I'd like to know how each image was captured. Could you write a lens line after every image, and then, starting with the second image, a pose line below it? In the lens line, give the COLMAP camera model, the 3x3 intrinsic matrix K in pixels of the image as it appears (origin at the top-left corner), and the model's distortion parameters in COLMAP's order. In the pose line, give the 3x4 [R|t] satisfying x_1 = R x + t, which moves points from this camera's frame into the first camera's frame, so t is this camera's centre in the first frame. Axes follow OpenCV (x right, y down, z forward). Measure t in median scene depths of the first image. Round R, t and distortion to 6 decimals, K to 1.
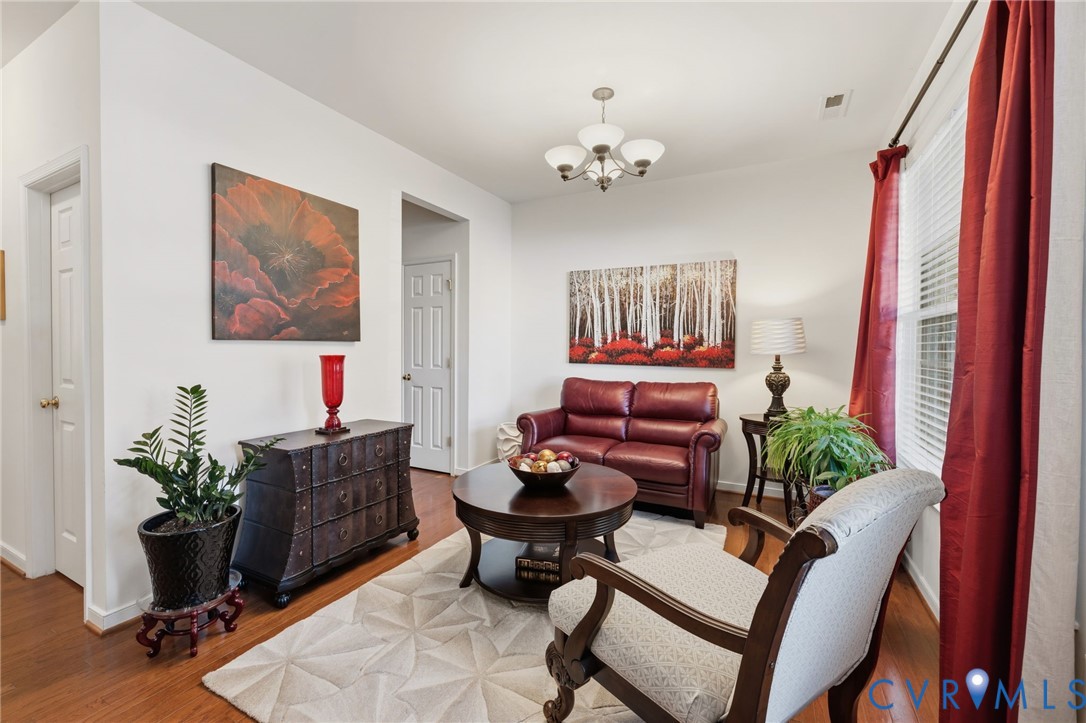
lens RADIAL K [[445.8, 0, 543.9], [0, 445.8, 359.3], [0, 0, 1]] dist [-0.006867, -0.000360]
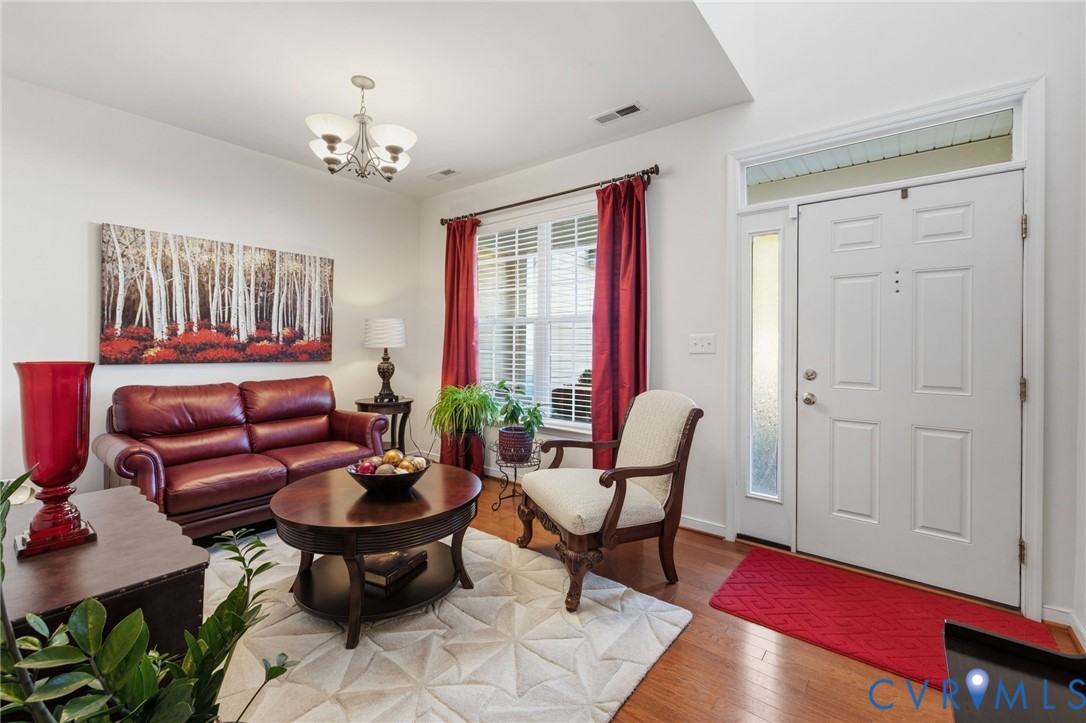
lens RADIAL K [[445.8, 0, 537.0], [0, 445.8, 348.1], [0, 0, 1]] dist [-0.006867, -0.000360]
pose [[0.216245, -0.014298, 0.976234, -0.477712], [0.020611, 0.999737, 0.010077, -0.010270], [-0.976122, 0.017942, 0.216483, 0.274974]]
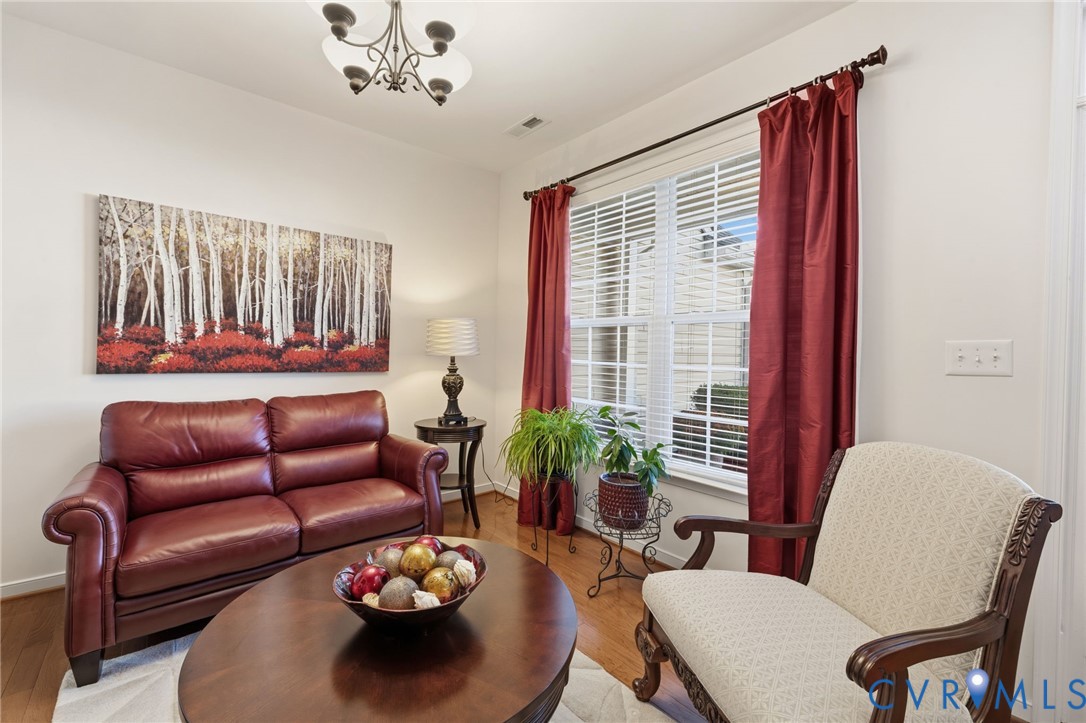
lens RADIAL K [[445.8, 0, 543.9], [0, 445.8, 357.5], [0, 0, 1]] dist [-0.006867, -0.000360]
pose [[0.389604, -0.014518, 0.920868, -0.232940], [0.009317, 0.999887, 0.011822, -0.013068], [-0.920935, 0.003974, 0.389696, 0.369798]]
